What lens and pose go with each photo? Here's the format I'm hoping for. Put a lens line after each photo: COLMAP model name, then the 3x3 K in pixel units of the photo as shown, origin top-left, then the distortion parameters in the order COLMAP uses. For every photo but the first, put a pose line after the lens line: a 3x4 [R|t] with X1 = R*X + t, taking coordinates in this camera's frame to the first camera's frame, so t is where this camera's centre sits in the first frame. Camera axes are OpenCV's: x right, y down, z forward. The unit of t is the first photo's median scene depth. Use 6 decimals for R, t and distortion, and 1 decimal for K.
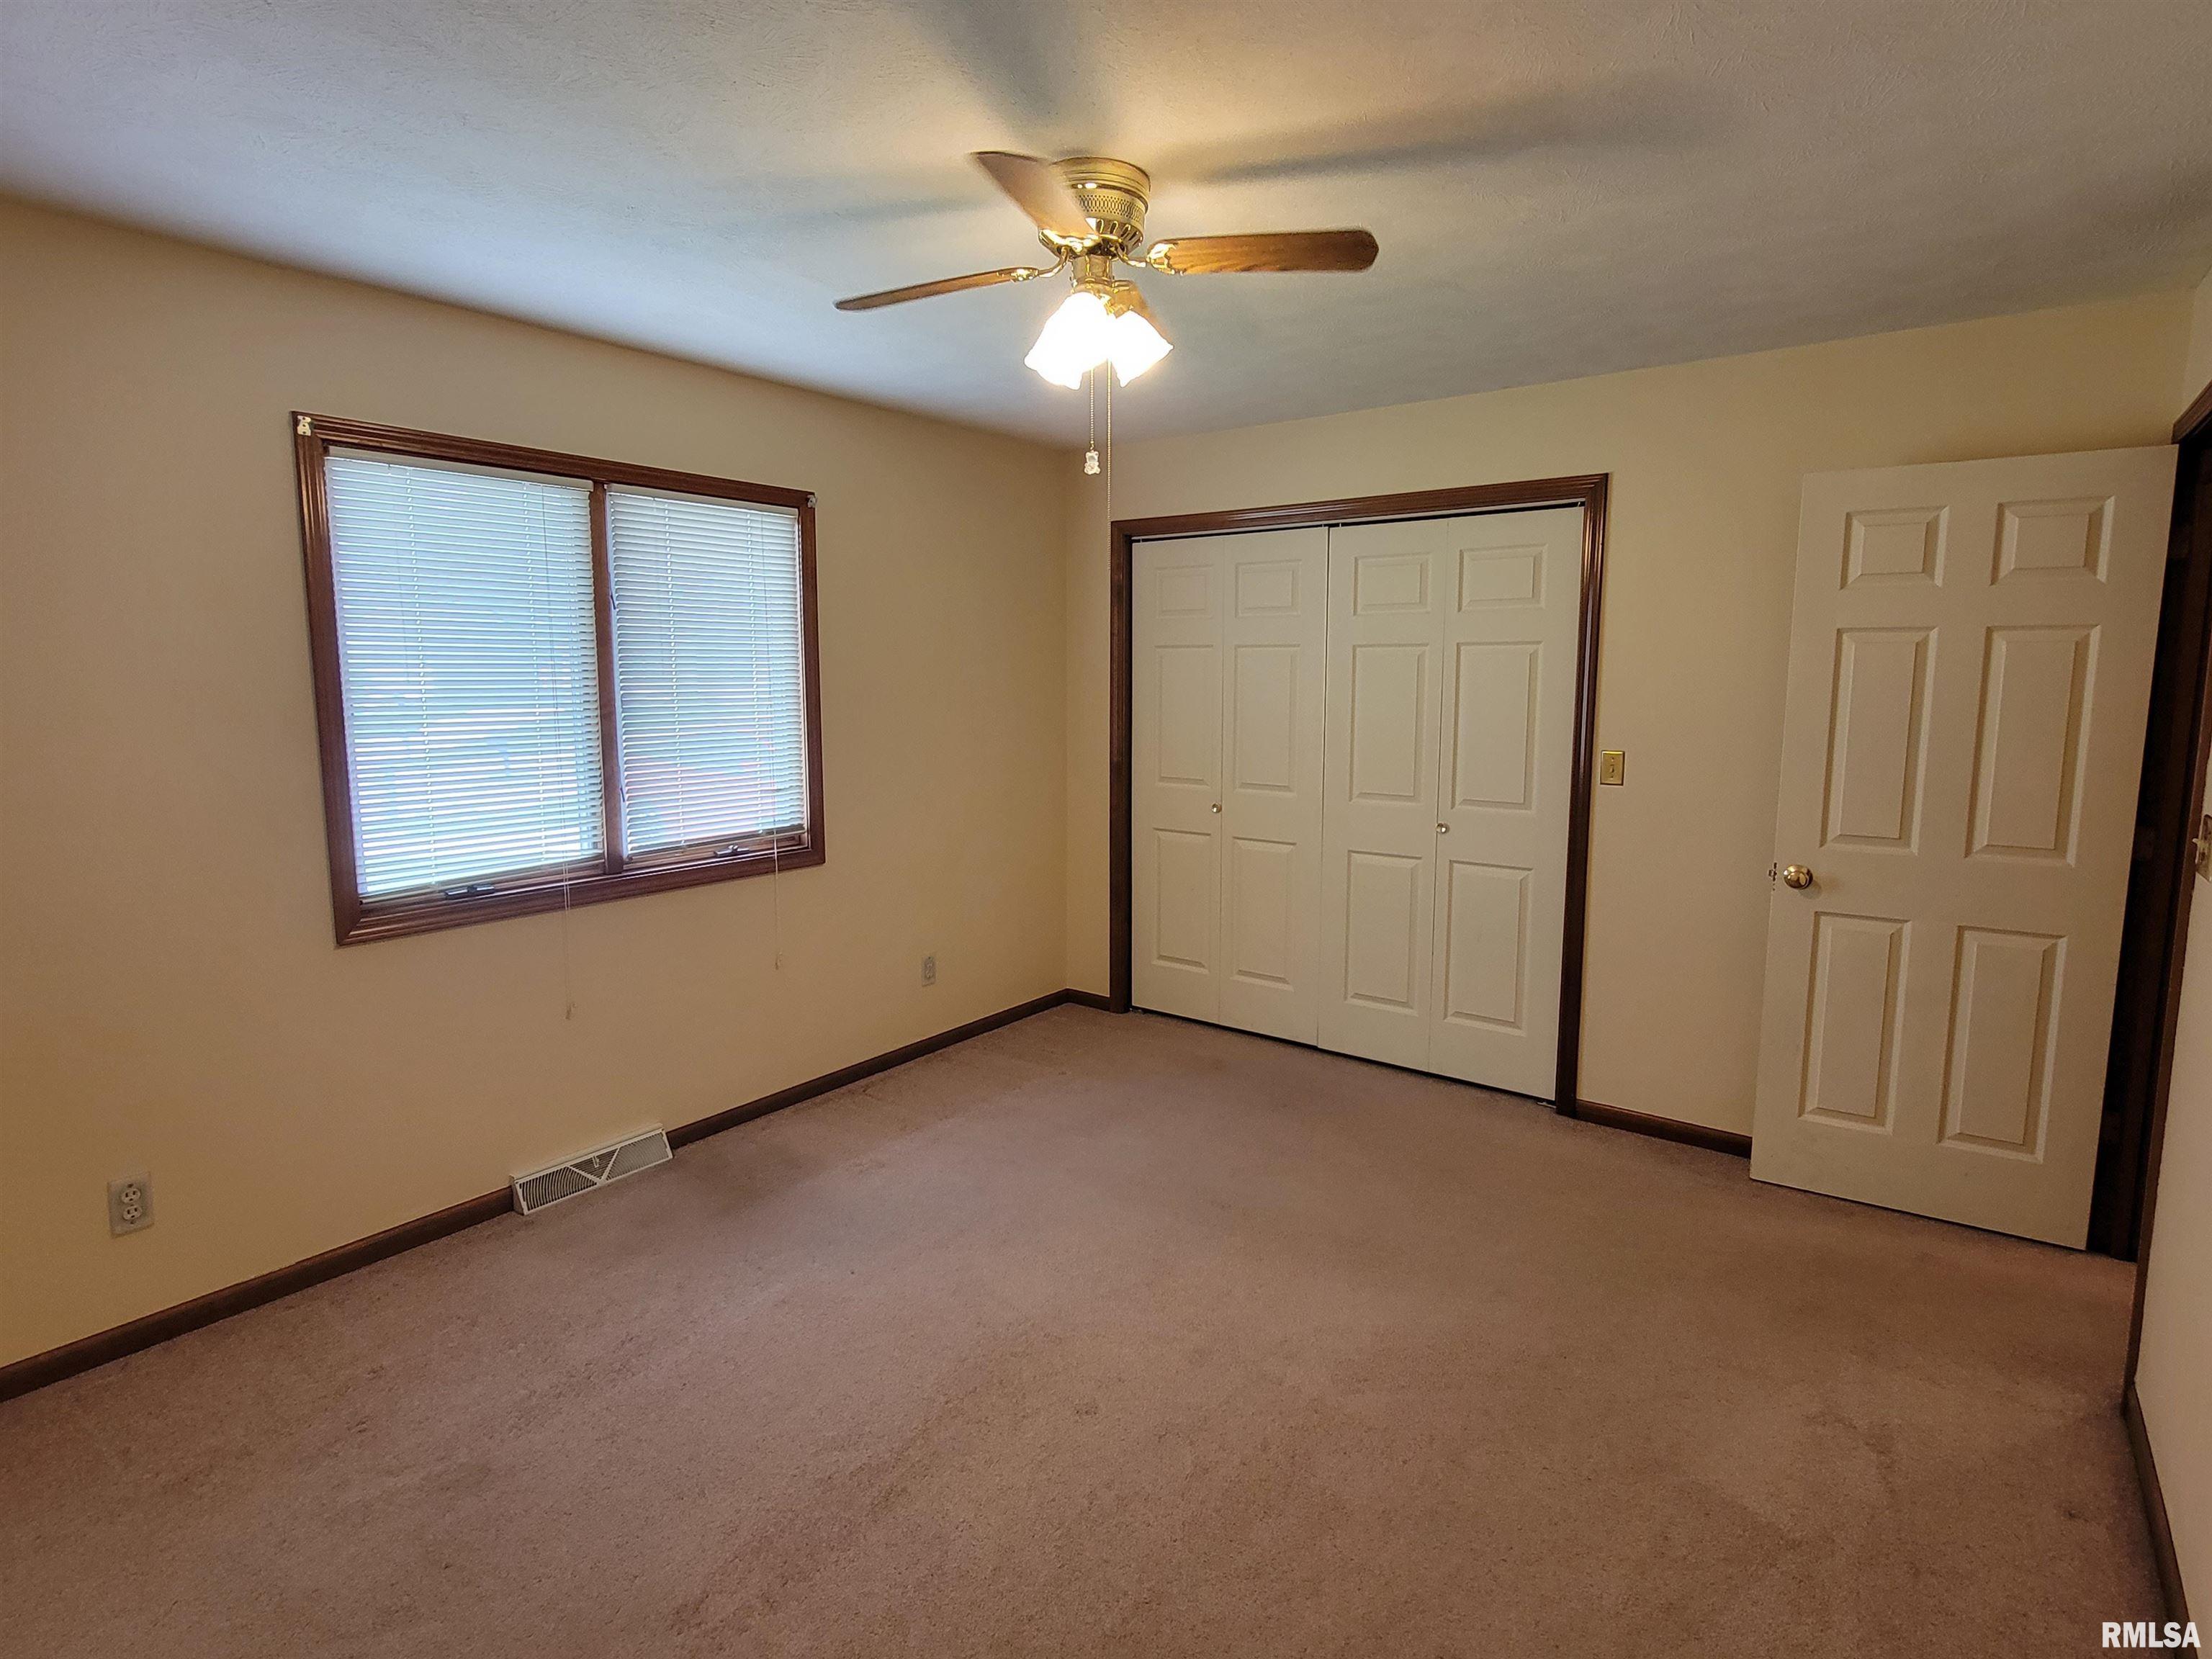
lens RADIAL K [[1135.5, 0, 1104.1], [0, 1135.5, 824.2], [0, 0, 1]] dist [-0.000751, -0.001441]
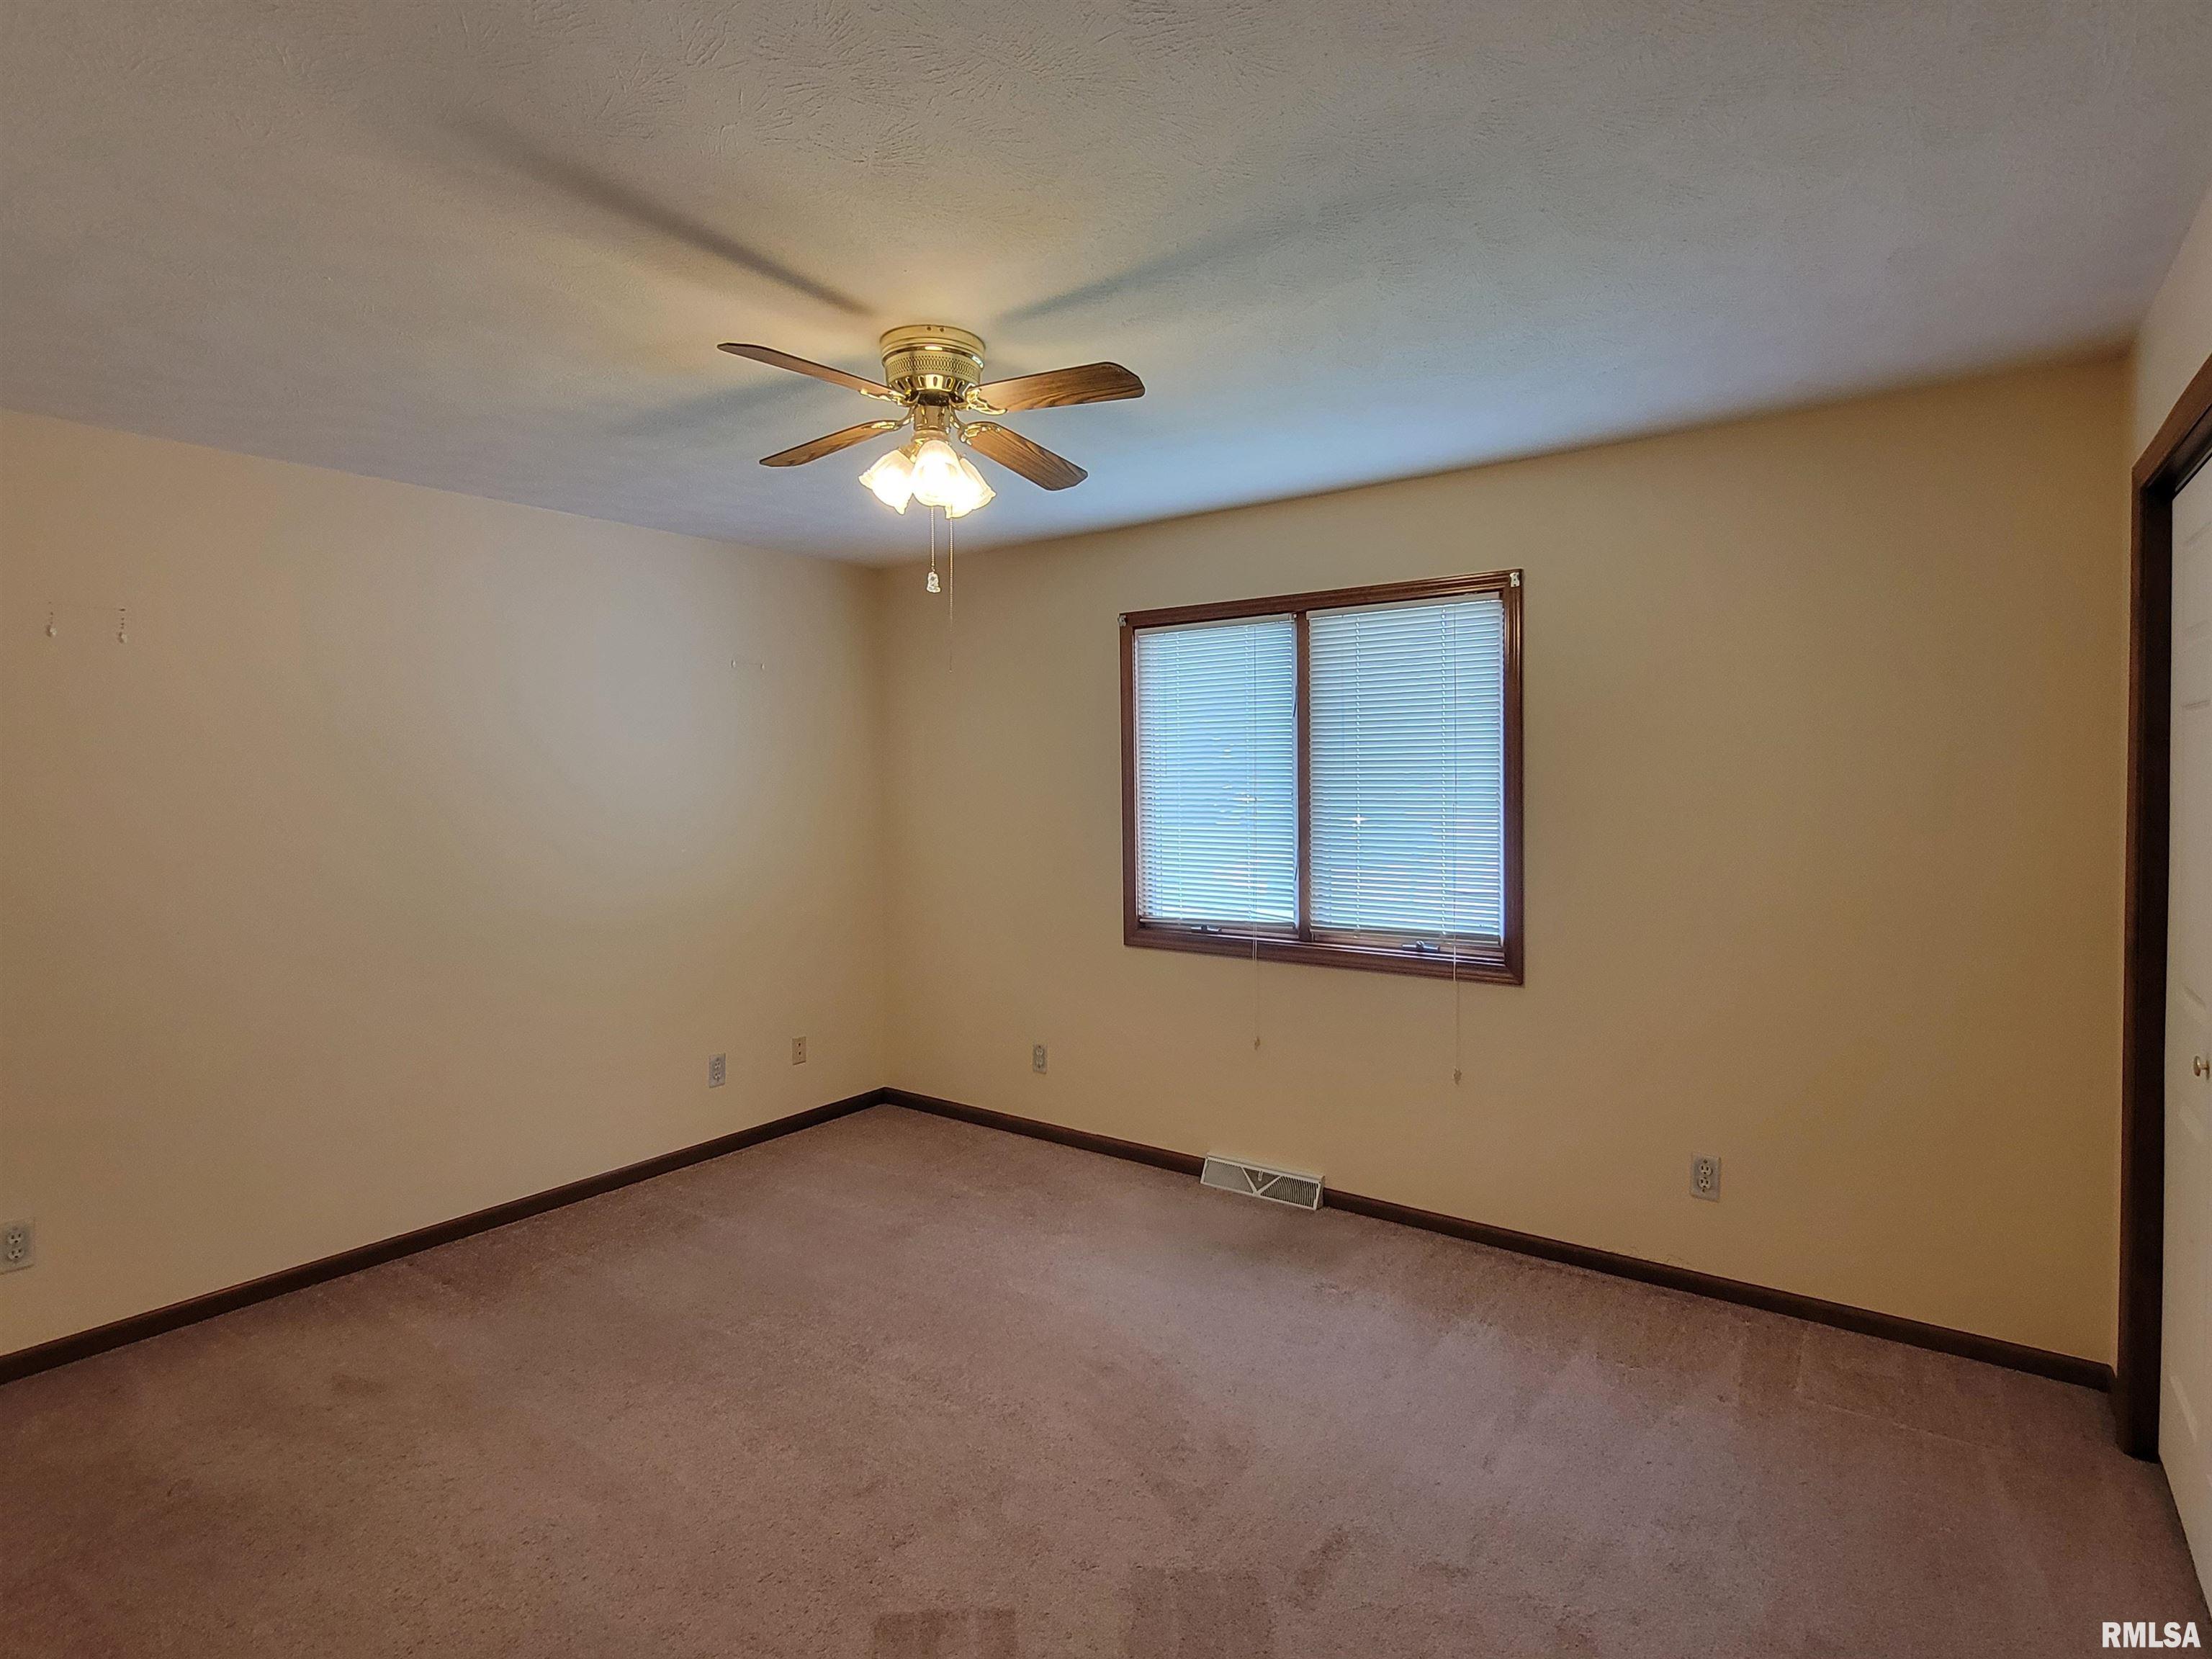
lens RADIAL K [[1135.5, 0, 1108.3], [0, 1135.5, 816.4], [0, 0, 1]] dist [-0.000751, -0.001441]
pose [[0.018137, 0.038541, -0.999092, 0.726992], [-0.131004, 0.990734, 0.035840, -0.099251], [0.991216, 0.130235, 0.023018, 0.764436]]
